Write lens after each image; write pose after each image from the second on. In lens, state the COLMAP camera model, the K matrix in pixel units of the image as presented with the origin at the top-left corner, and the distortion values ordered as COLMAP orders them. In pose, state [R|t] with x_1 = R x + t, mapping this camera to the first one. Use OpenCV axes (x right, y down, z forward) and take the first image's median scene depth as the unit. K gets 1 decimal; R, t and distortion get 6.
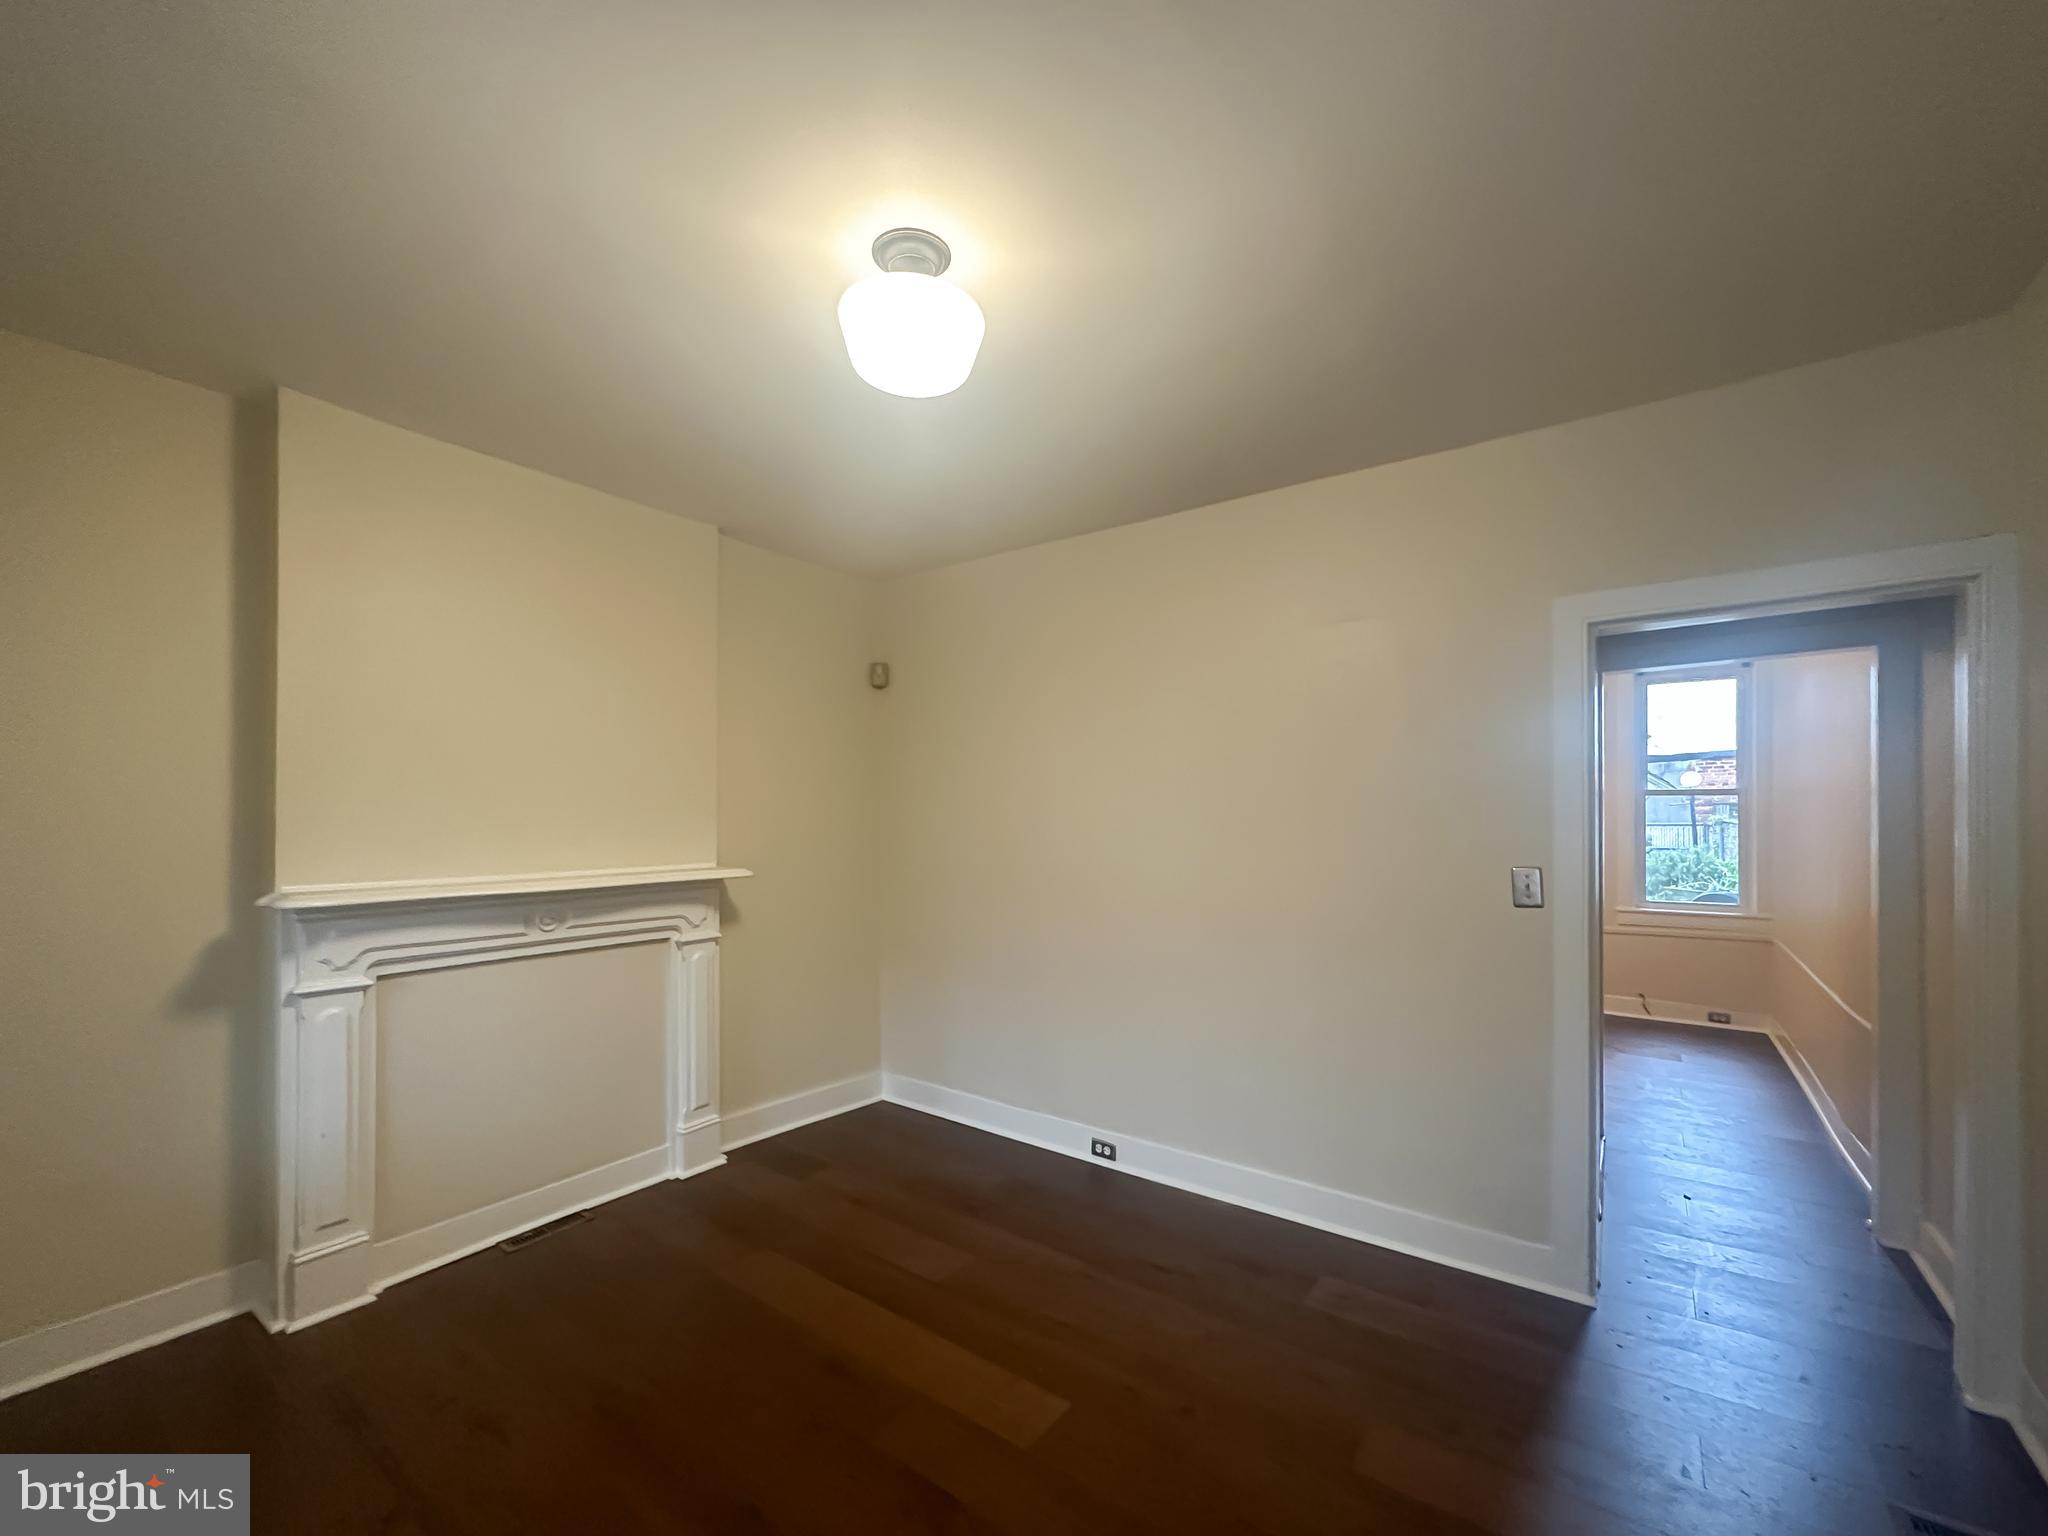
lens RADIAL K [[828.5, 0, 1029.2], [0, 828.5, 780.2], [0, 0, 1]] dist [0.000850, -0.000364]
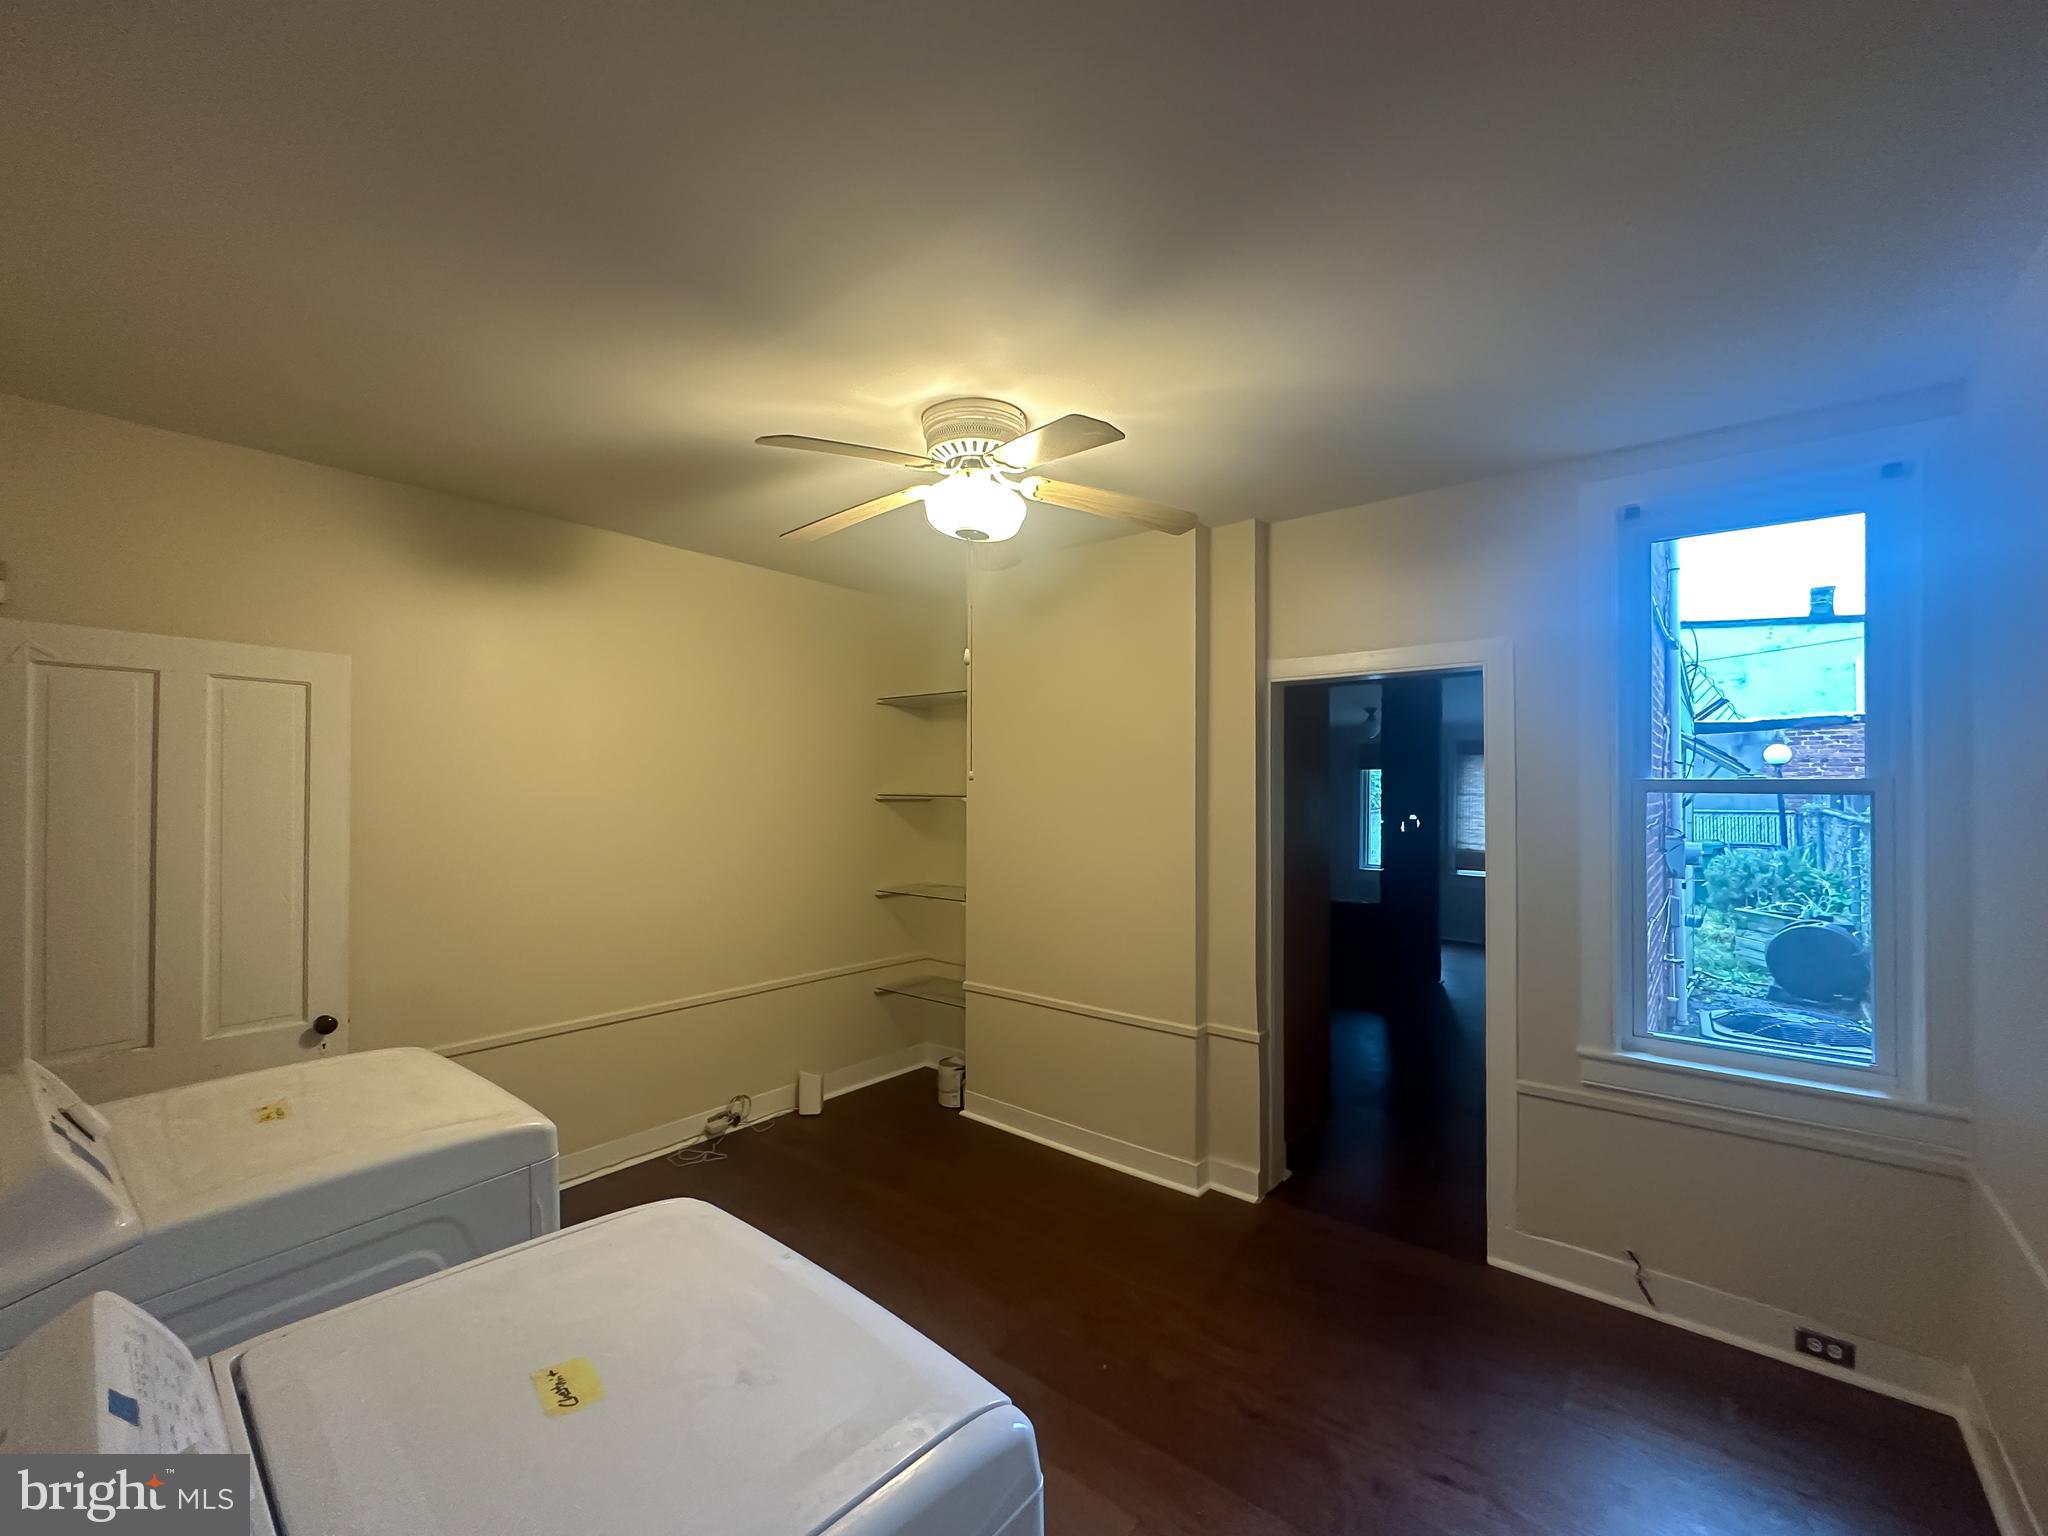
lens RADIAL K [[828.5, 0, 1026.8], [0, 828.5, 765.8], [0, 0, 1]] dist [0.000850, -0.000364]
pose [[0.997737, -0.010585, -0.066400, 0.208669], [0.010956, 0.999926, 0.005229, -0.002087], [0.066339, -0.005945, 0.997779, 0.252045]]
